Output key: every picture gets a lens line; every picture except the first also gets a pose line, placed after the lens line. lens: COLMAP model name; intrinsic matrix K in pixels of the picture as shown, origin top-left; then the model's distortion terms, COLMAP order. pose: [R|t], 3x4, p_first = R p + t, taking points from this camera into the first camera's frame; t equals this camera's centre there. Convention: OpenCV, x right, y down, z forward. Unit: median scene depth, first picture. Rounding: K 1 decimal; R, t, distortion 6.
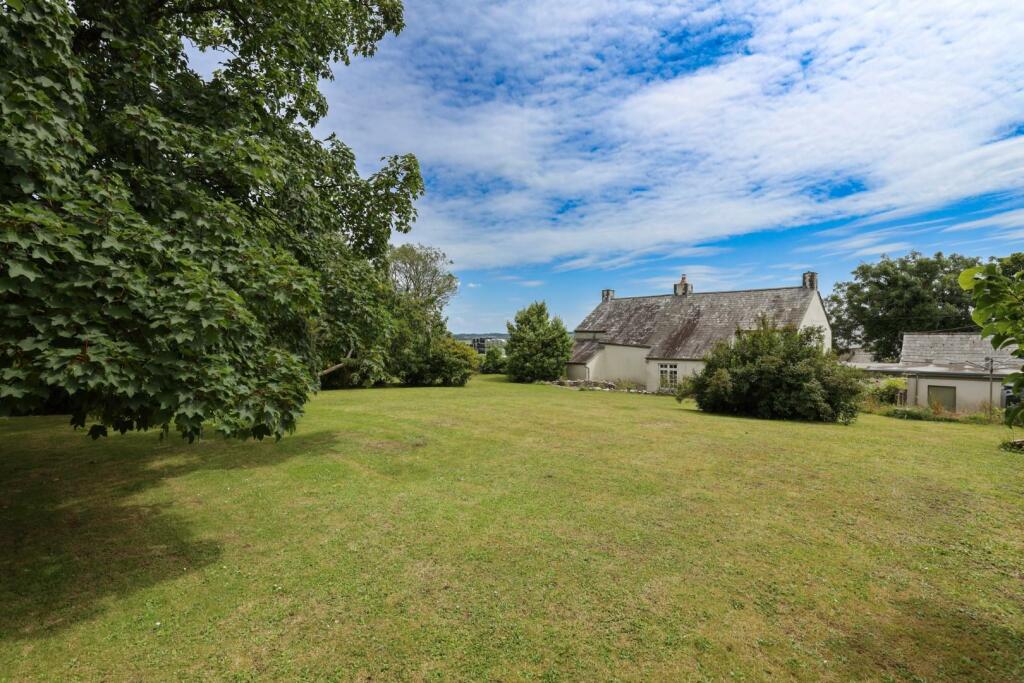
lens RADIAL K [[476.0, 0, 511.3], [0, 476.0, 350.3], [0, 0, 1]] dist [-0.031112, 0.000451]
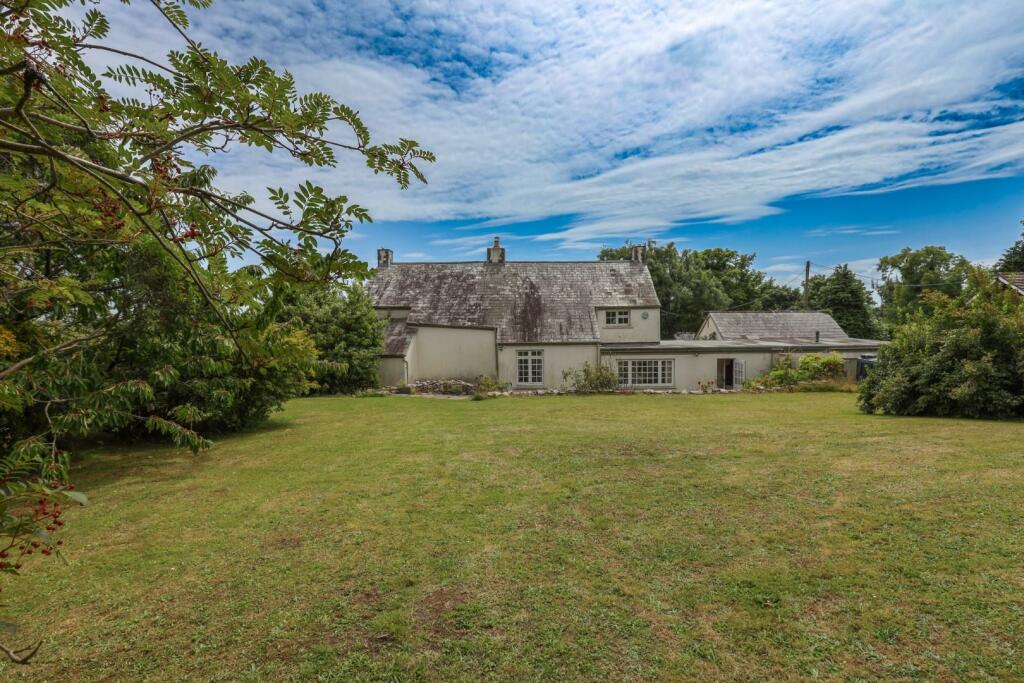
lens RADIAL K [[484.0, 0, 528.1], [0, 484.0, 366.1], [0, 0, 1]] dist [0.002741, 0.000067]
pose [[0.728231, -0.064031, 0.682334, -0.161398], [0.026085, 0.997494, 0.065767, 0.002701], [-0.684835, -0.030094, 0.728076, 0.375247]]
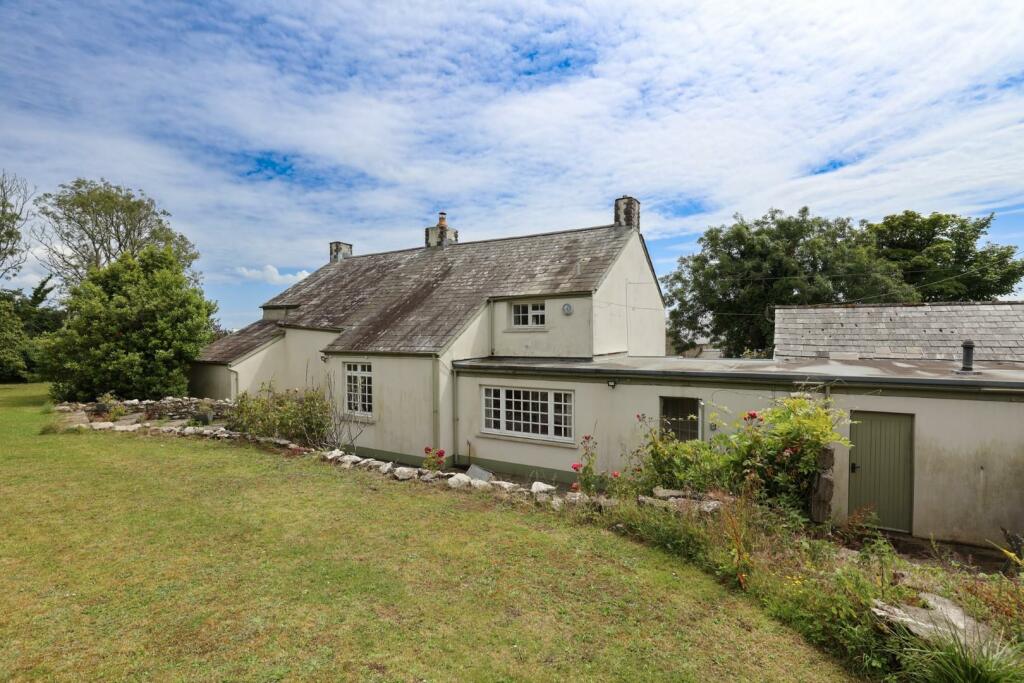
lens RADIAL K [[476.0, 0, 512.7], [0, 476.0, 348.7], [0, 0, 1]] dist [-0.031112, 0.000451]
pose [[0.969782, 0.002837, 0.243959, 0.307377], [-0.000950, 0.999969, -0.007855, 0.014969], [-0.243973, 0.007386, 0.969754, 0.407041]]
